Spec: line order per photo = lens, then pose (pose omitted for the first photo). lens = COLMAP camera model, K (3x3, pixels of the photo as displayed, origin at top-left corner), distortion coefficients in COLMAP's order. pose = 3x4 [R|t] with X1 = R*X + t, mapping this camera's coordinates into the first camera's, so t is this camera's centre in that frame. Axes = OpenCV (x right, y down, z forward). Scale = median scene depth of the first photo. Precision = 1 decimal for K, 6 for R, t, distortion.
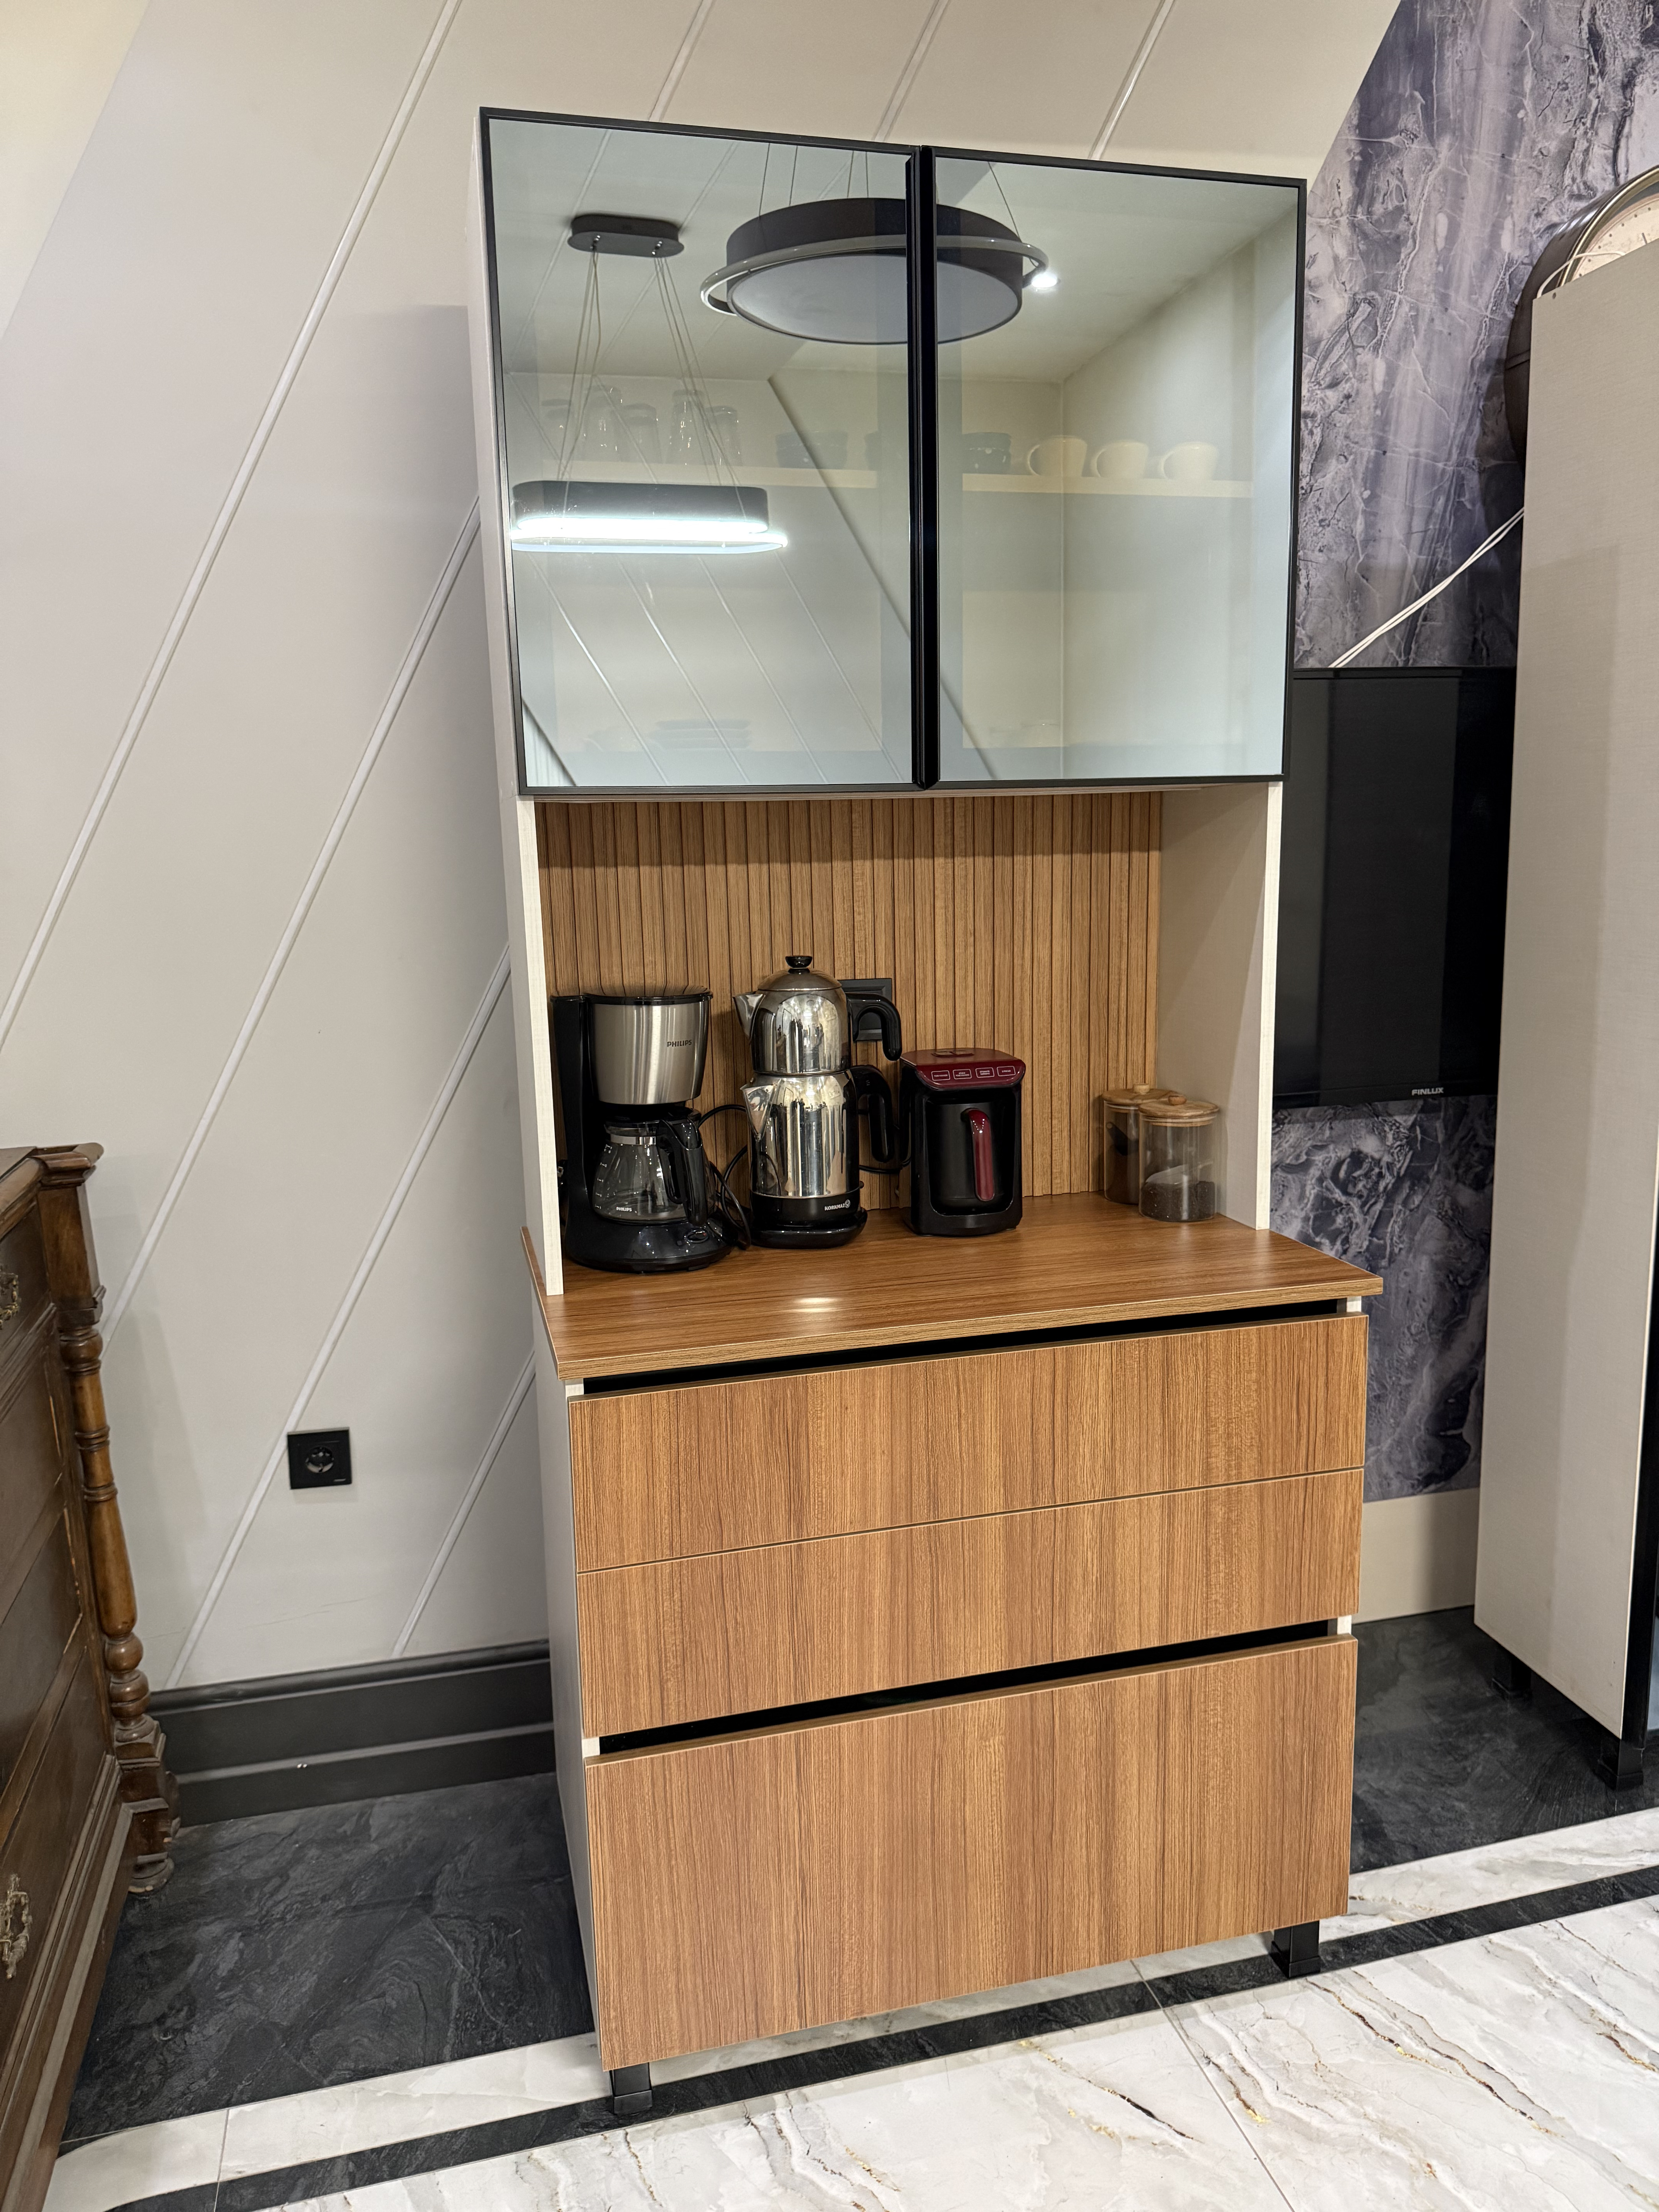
lens RADIAL K [[1551.4, 0, 830.4], [0, 1551.4, 1119.1], [0, 0, 1]] dist [-0.003099, -0.004845]
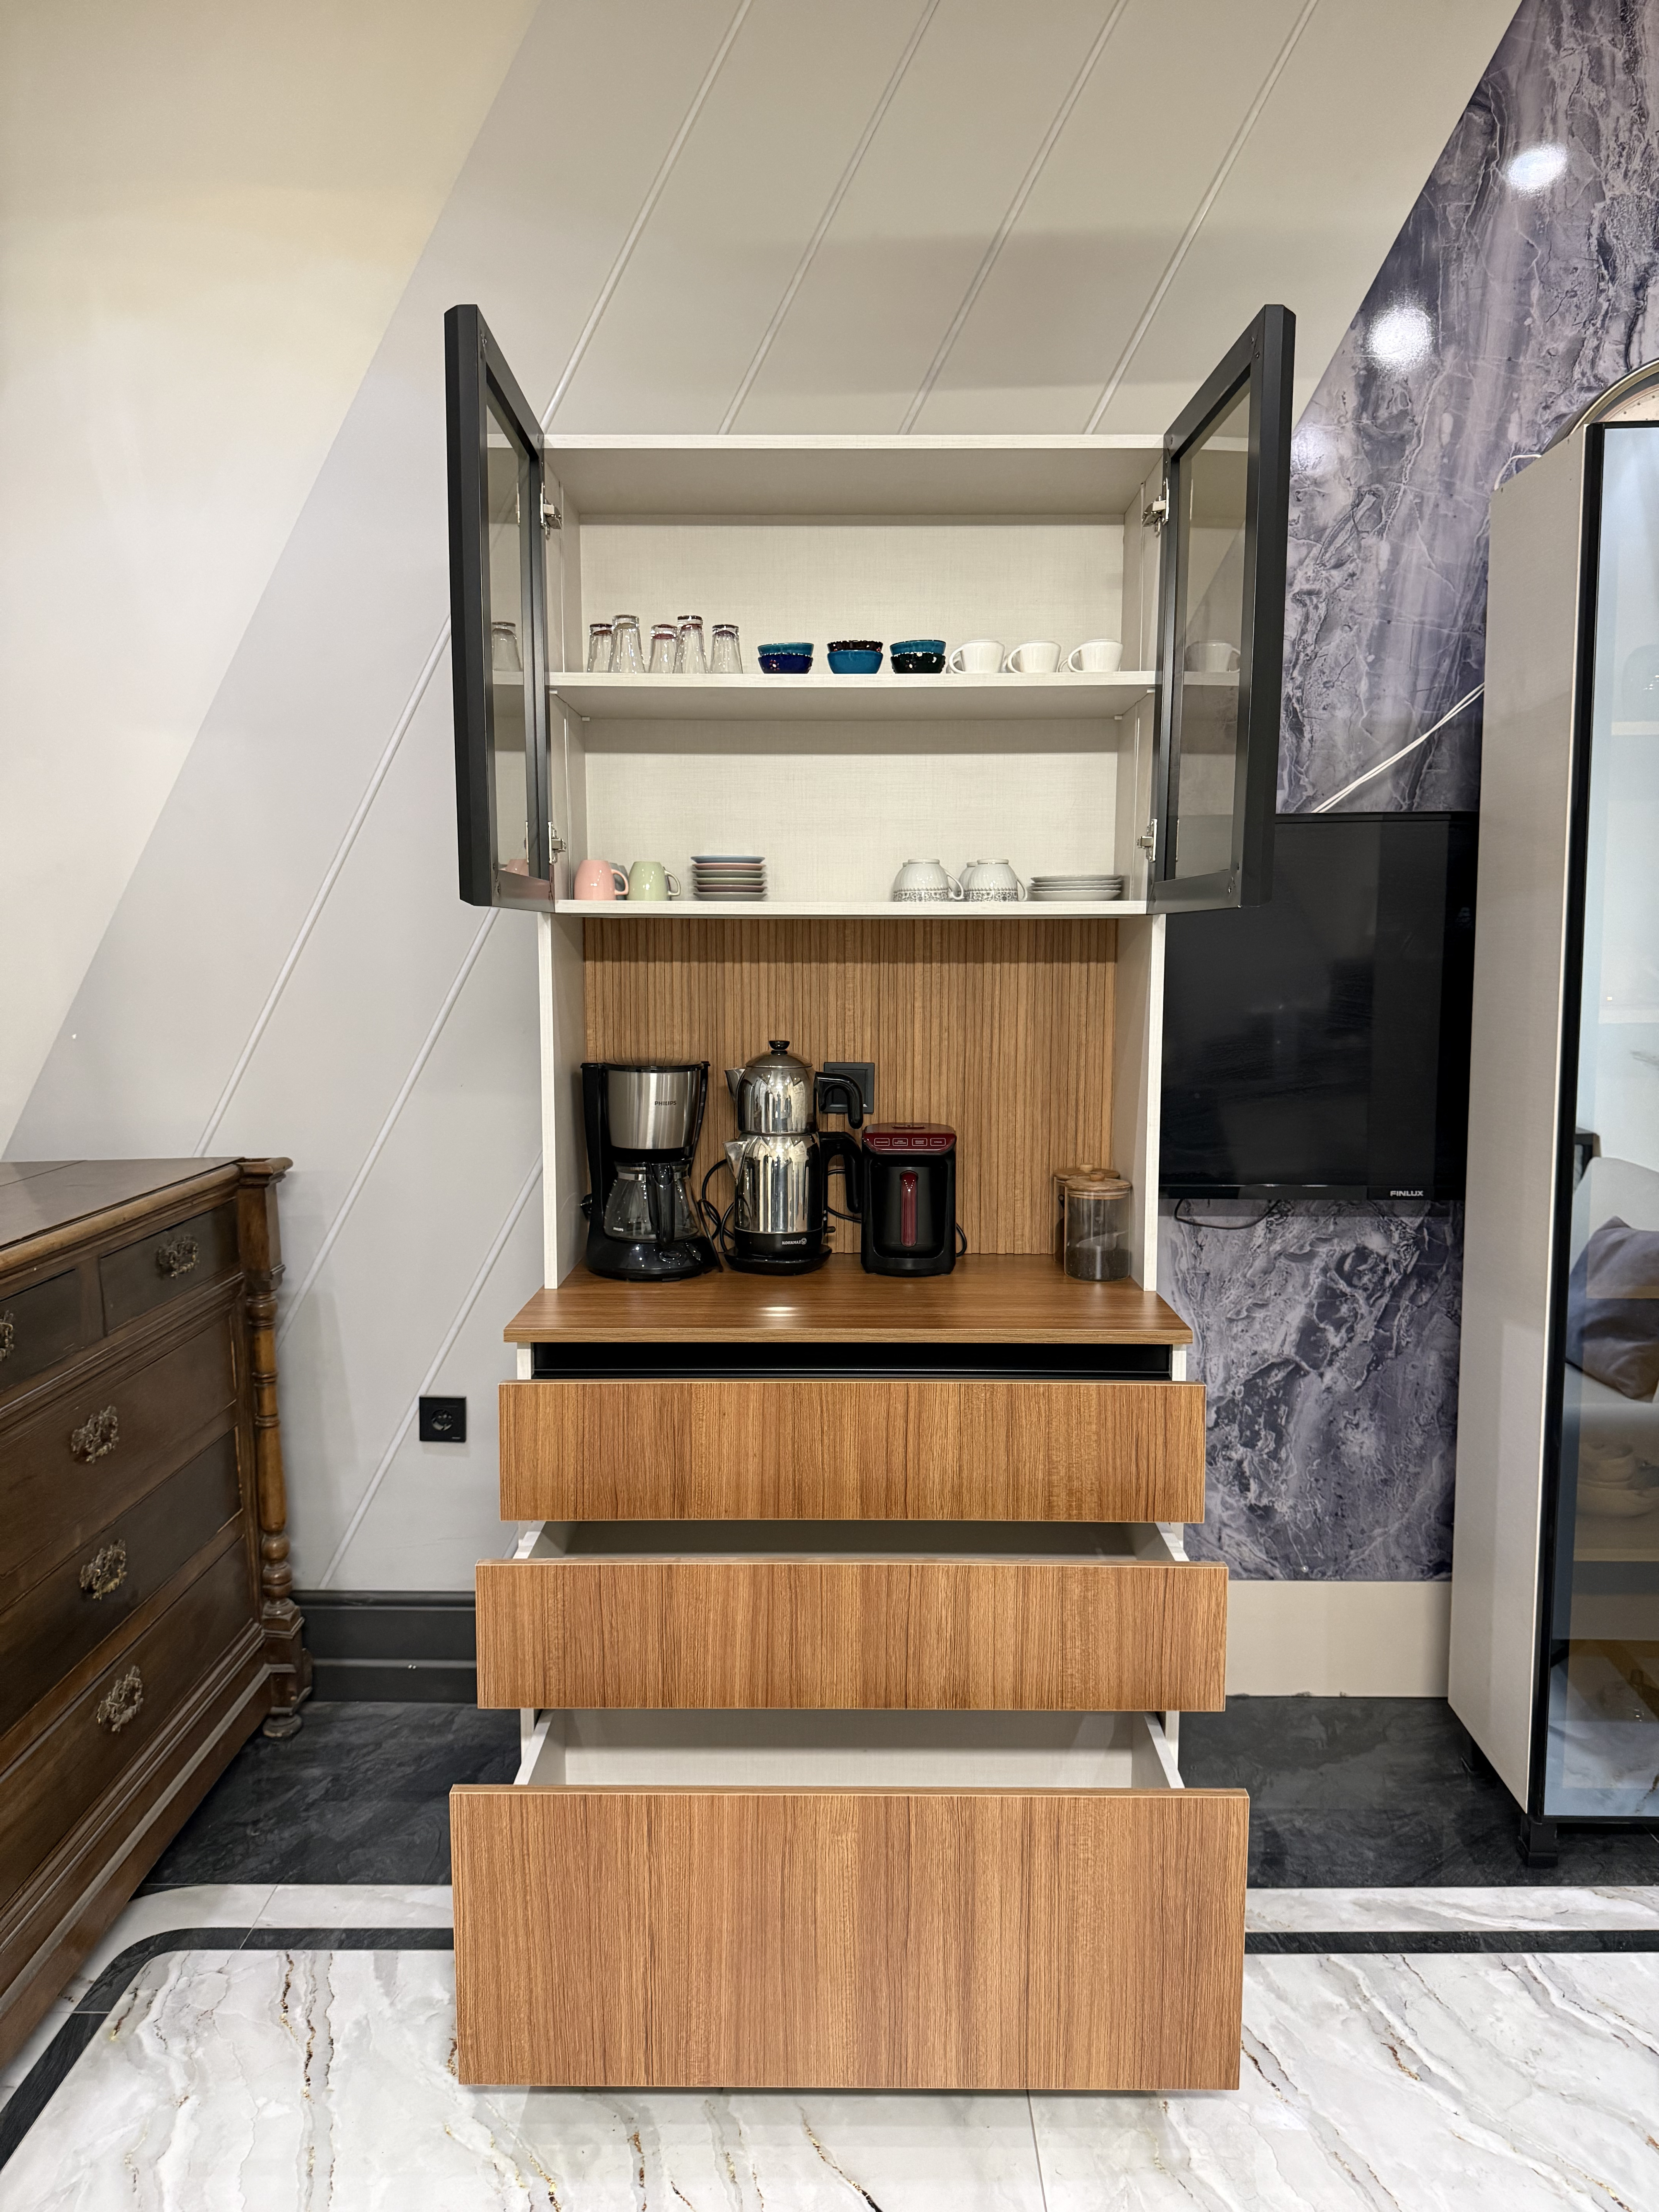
lens RADIAL K [[1548.2, 0, 842.0], [0, 1548.2, 1114.9], [0, 0, 1]] dist [0.006060, -0.010995]
pose [[0.967533, 0.054986, -0.246693, 0.317714], [-0.070797, 0.995935, -0.055682, 0.018932], [0.242629, 0.071339, 0.967493, -0.184070]]
